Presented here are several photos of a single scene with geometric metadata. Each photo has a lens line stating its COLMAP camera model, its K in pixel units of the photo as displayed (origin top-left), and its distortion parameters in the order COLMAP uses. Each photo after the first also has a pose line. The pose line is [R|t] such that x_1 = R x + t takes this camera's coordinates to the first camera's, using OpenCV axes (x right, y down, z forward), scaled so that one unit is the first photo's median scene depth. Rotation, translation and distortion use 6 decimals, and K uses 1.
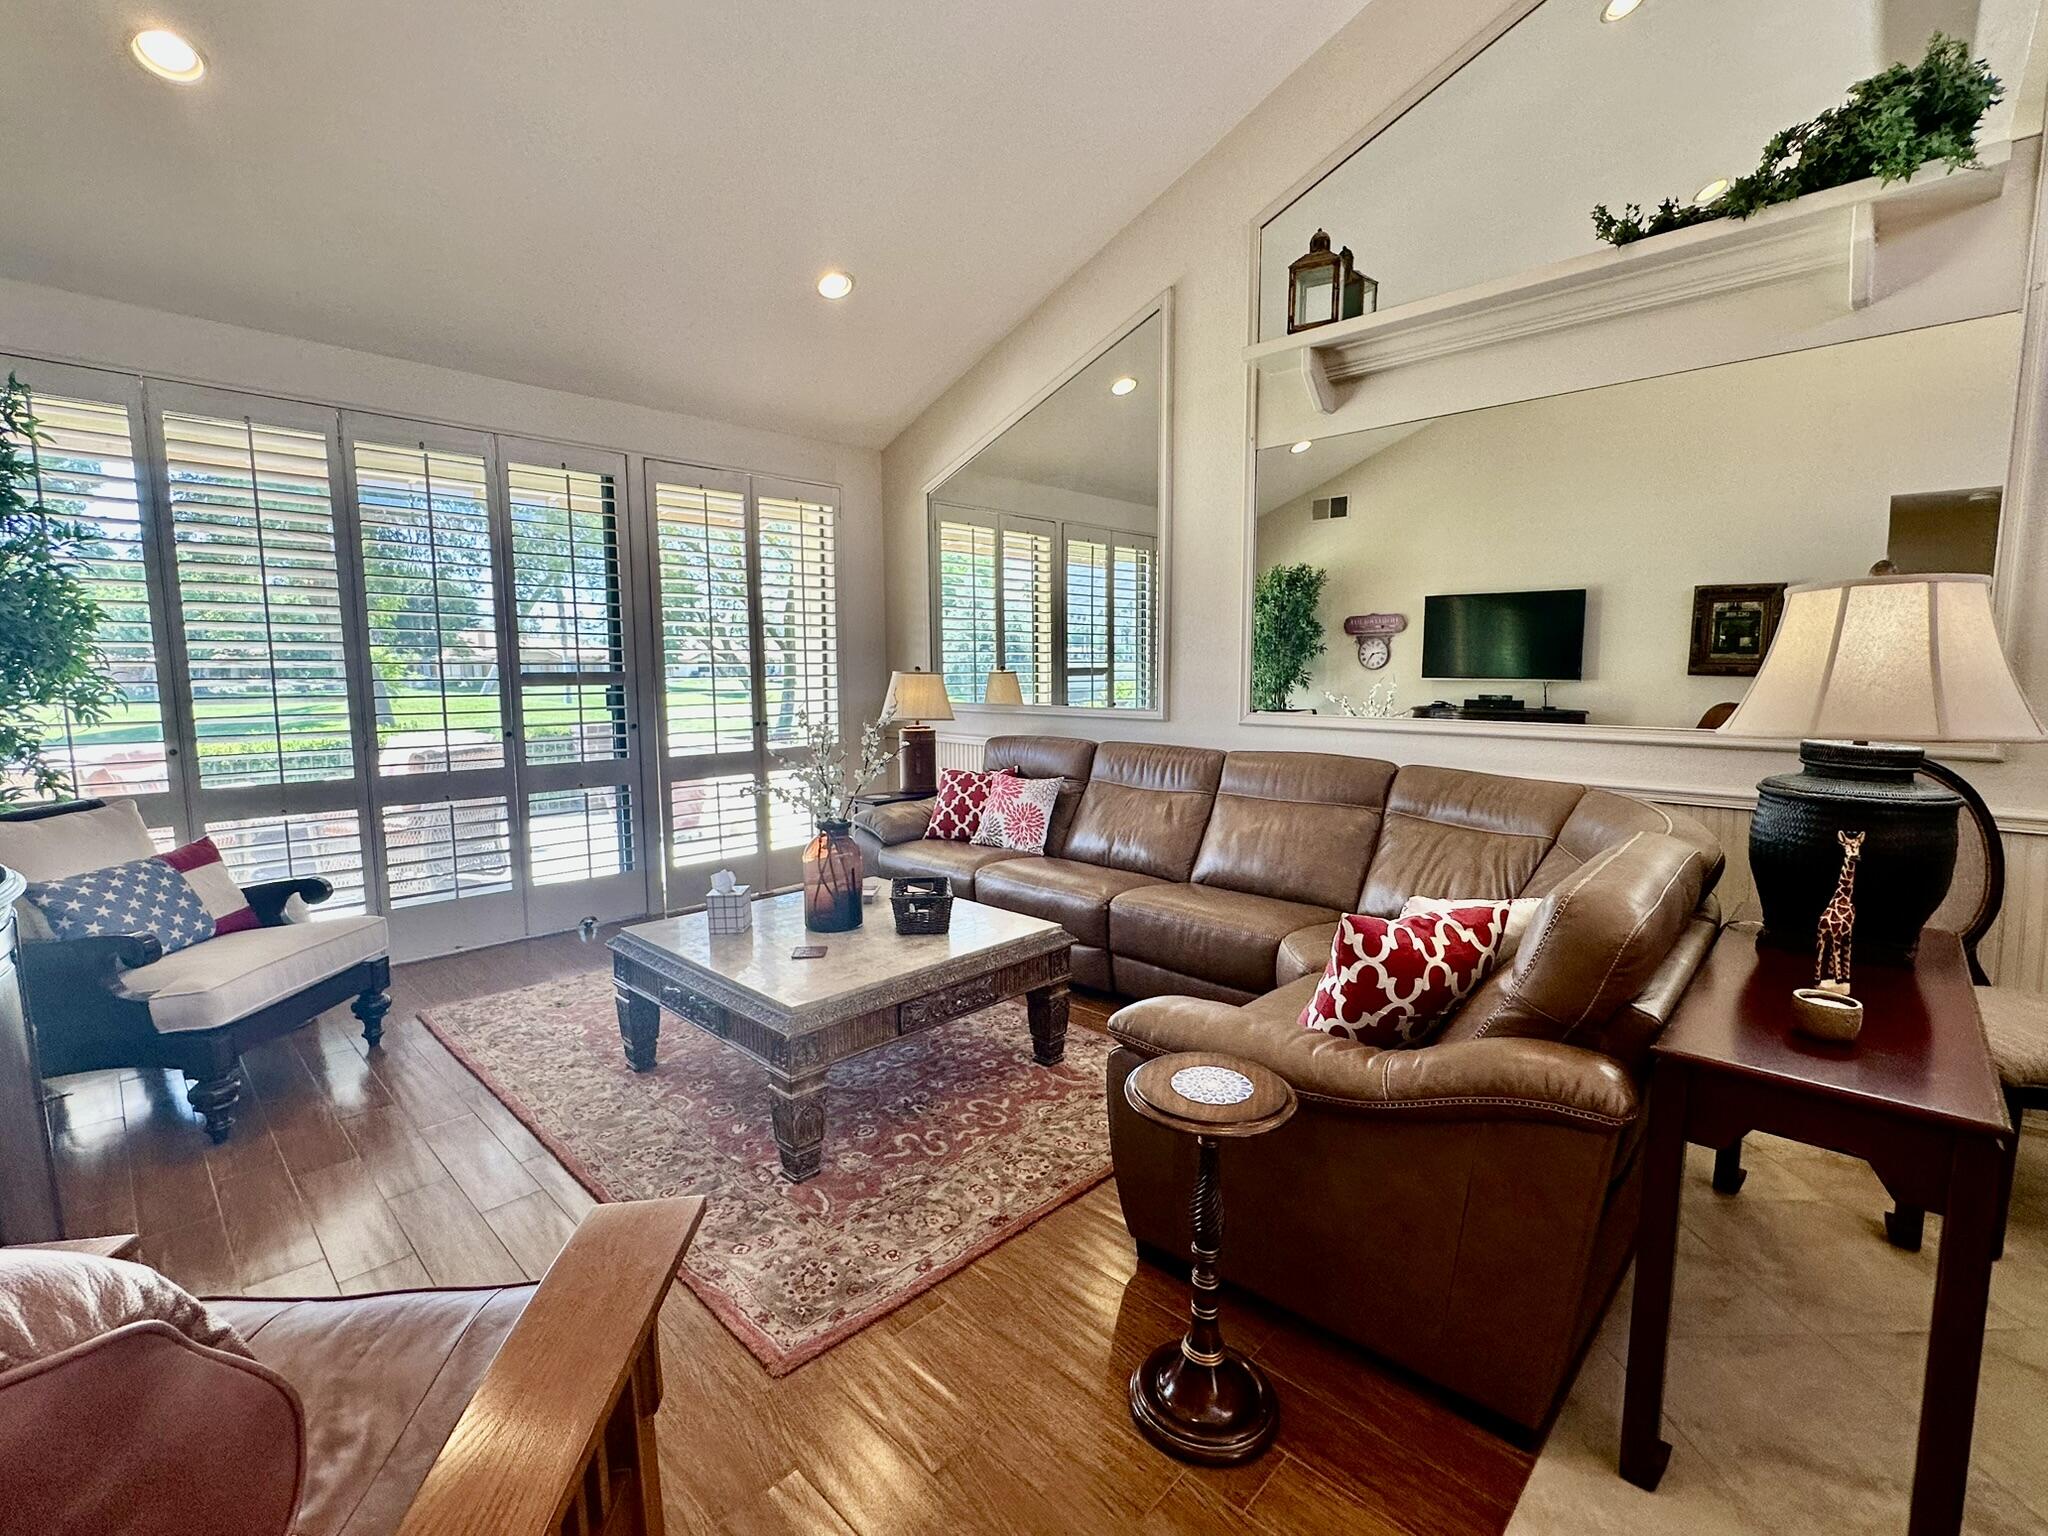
lens RADIAL K [[914.7, 0, 1019.2], [0, 914.7, 760.7], [0, 0, 1]] dist [0.000129, 0.001097]
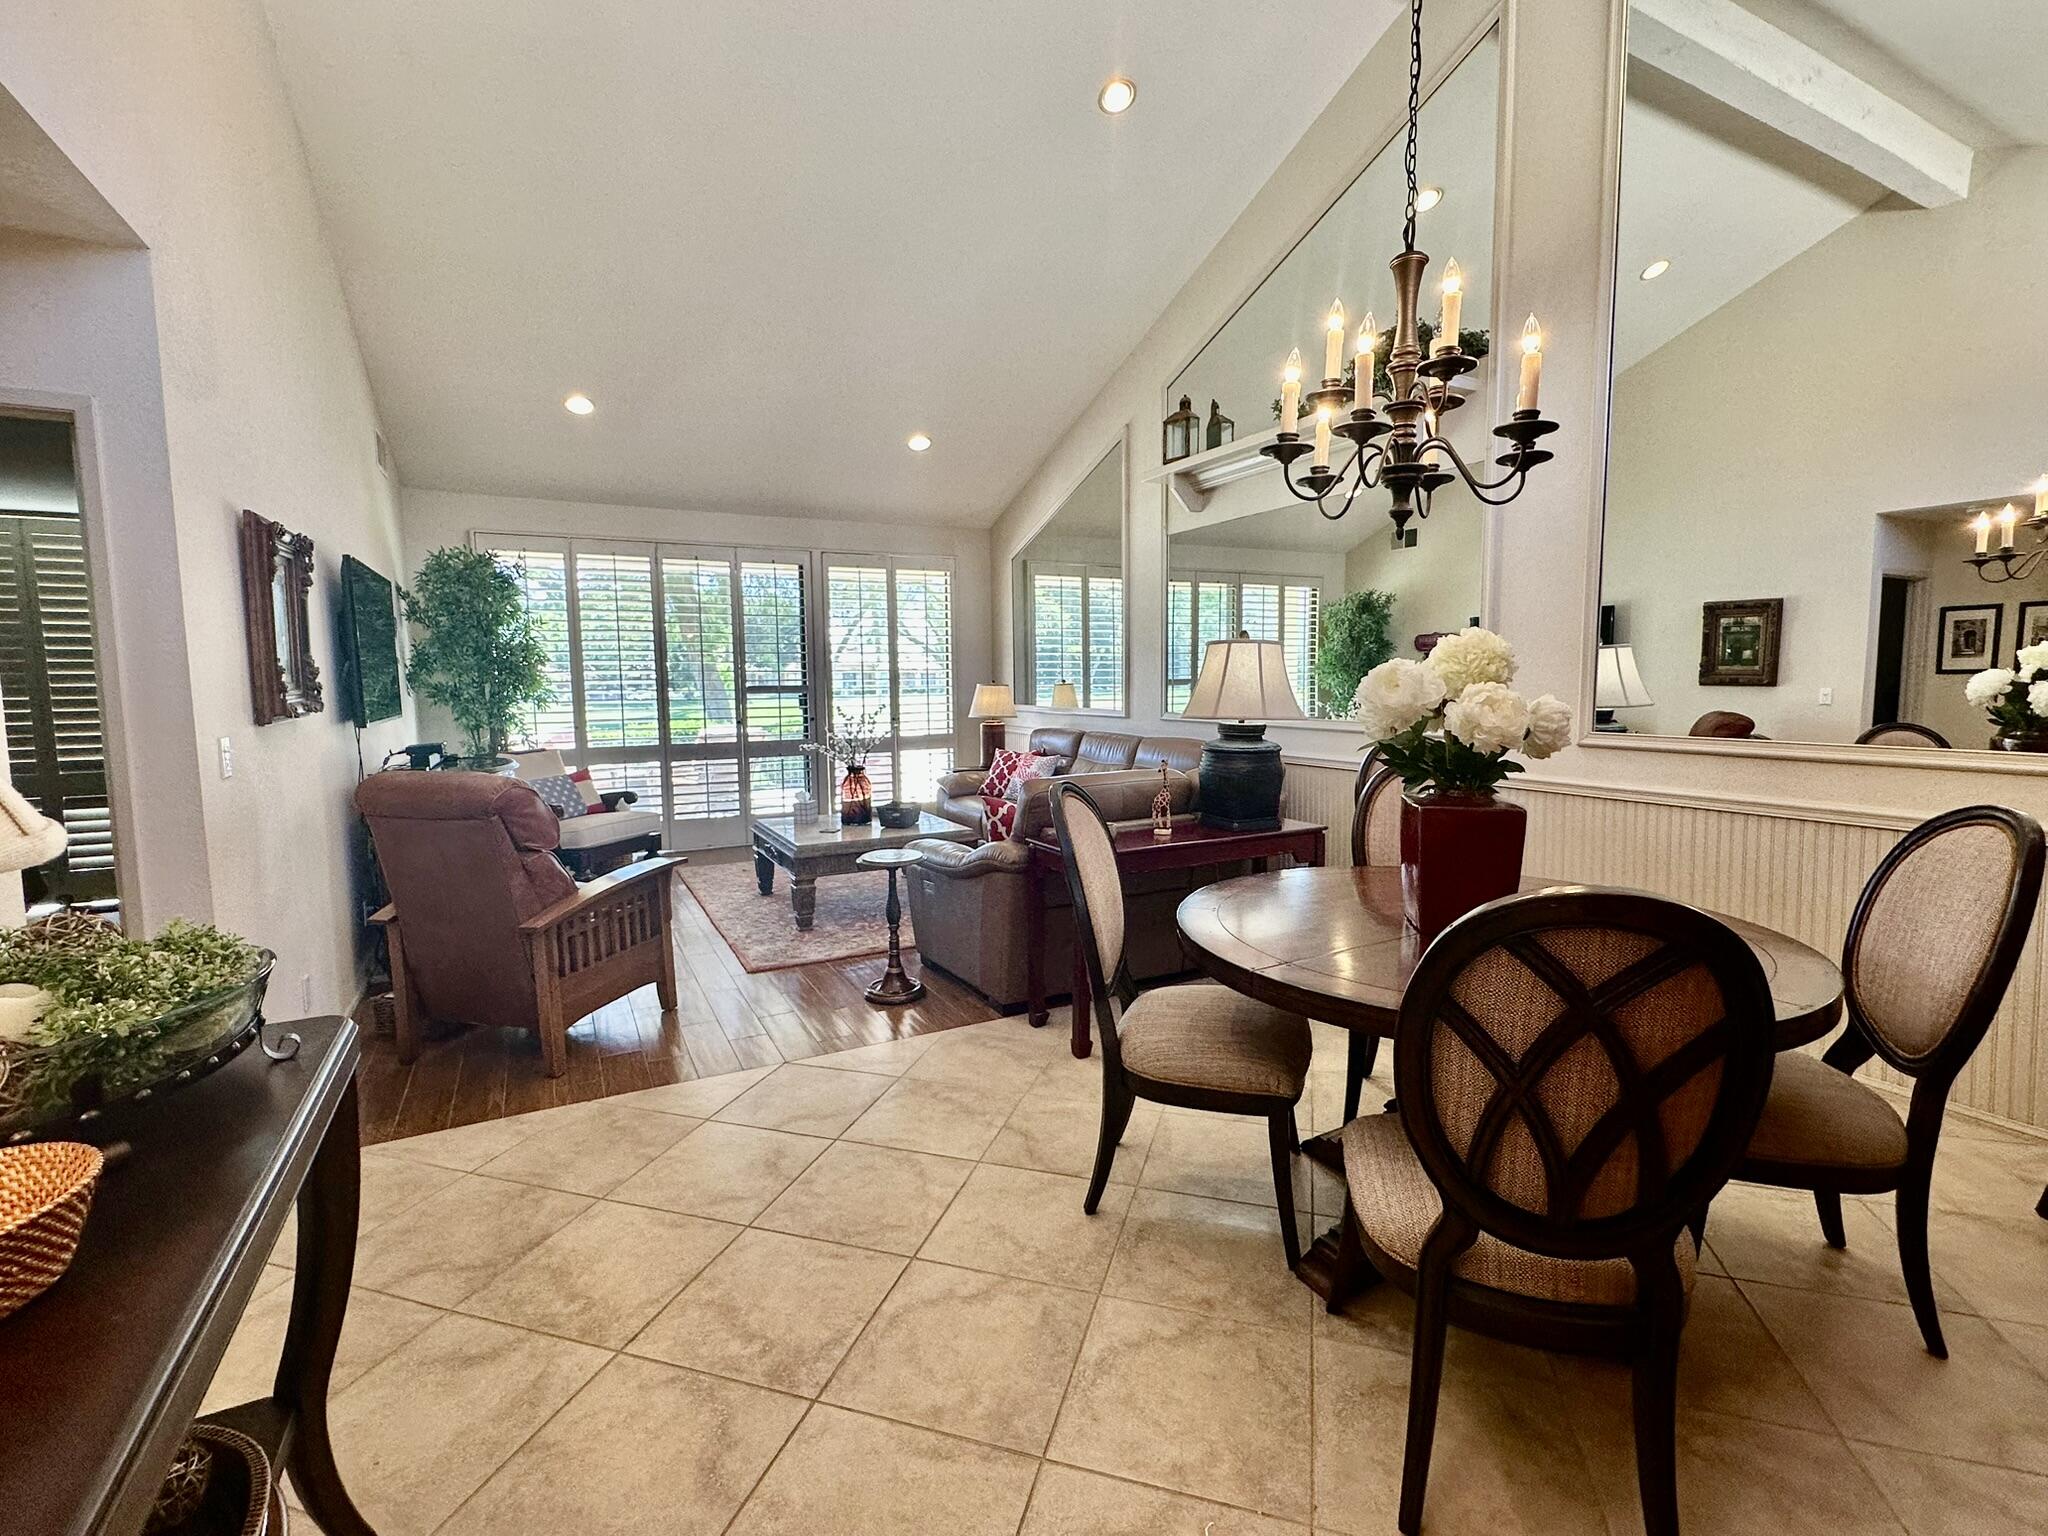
lens RADIAL K [[914.7, 0, 1025.4], [0, 914.7, 763.7], [0, 0, 1]] dist [0.000129, 0.001097]
pose [[0.949909, 0.024330, -0.311579, 0.473902], [-0.026487, 0.999646, -0.002690, 0.038423], [0.311403, 0.010808, 0.950217, -0.442095]]
